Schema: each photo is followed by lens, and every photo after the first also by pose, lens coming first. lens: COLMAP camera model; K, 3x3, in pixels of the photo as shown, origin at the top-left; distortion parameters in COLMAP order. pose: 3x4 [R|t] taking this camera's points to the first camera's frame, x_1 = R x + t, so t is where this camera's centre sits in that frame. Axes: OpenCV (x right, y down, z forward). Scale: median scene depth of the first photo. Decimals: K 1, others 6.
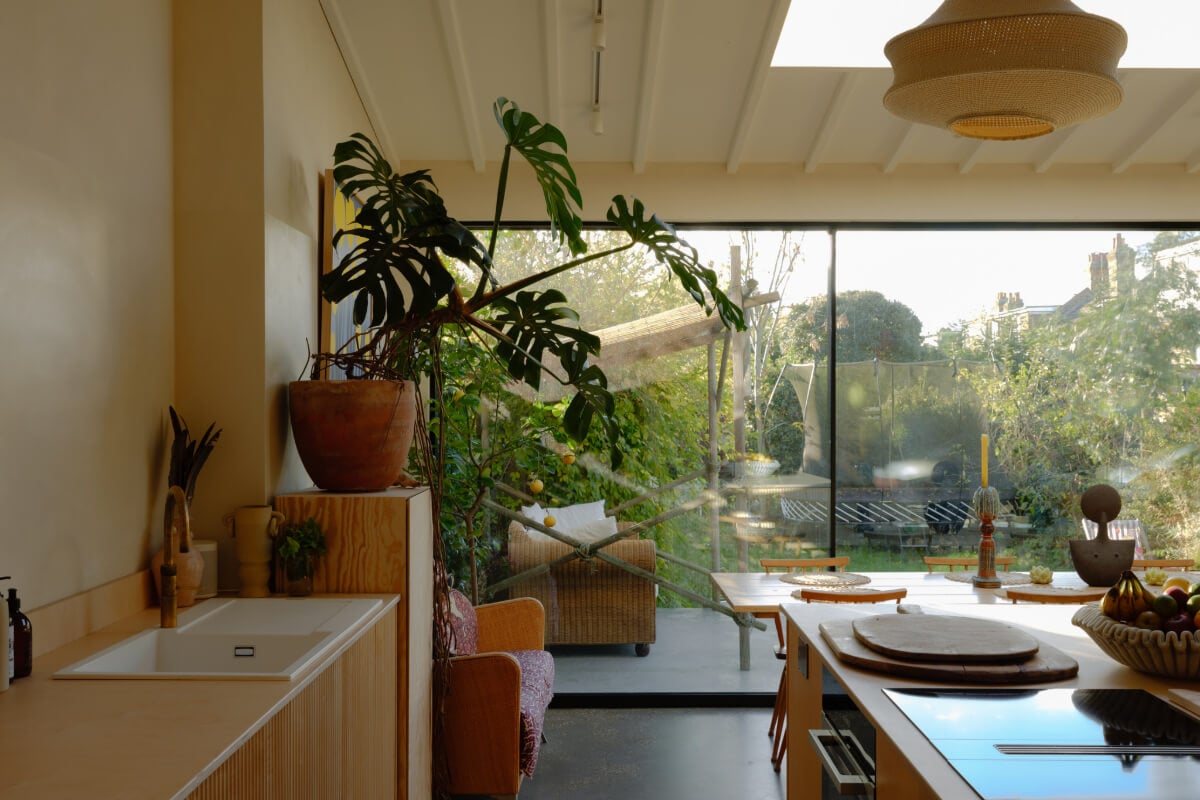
lens RADIAL K [[1252.3, 0, 601.2], [0, 1252.3, 381.3], [0, 0, 1]] dist [0.013947, 0.021892]
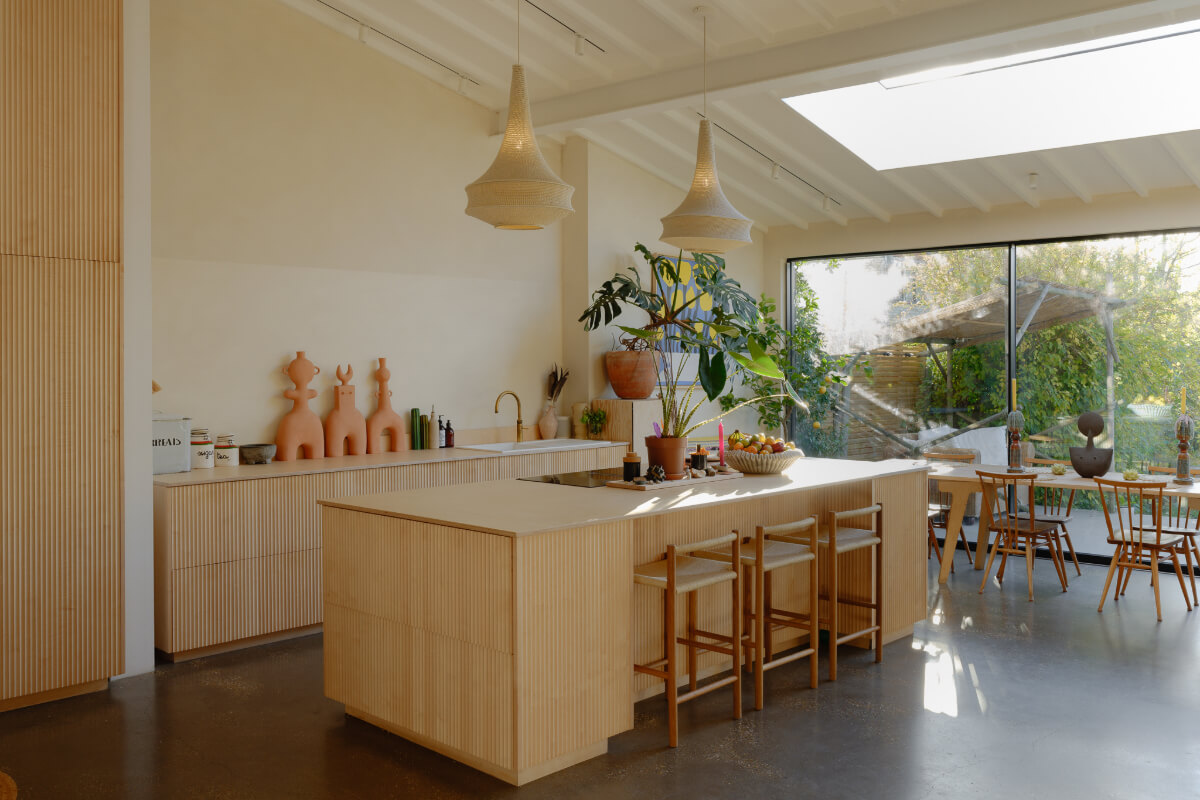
lens RADIAL K [[1087.8, 0, 598.7], [0, 1087.8, 352.8], [0, 0, 1]] dist [0.005493, 0.000229]
pose [[0.720041, -0.008941, -0.693874, 1.201248], [0.016278, 0.999859, 0.004009, -0.006093], [0.693741, -0.014181, 0.720085, -0.500570]]
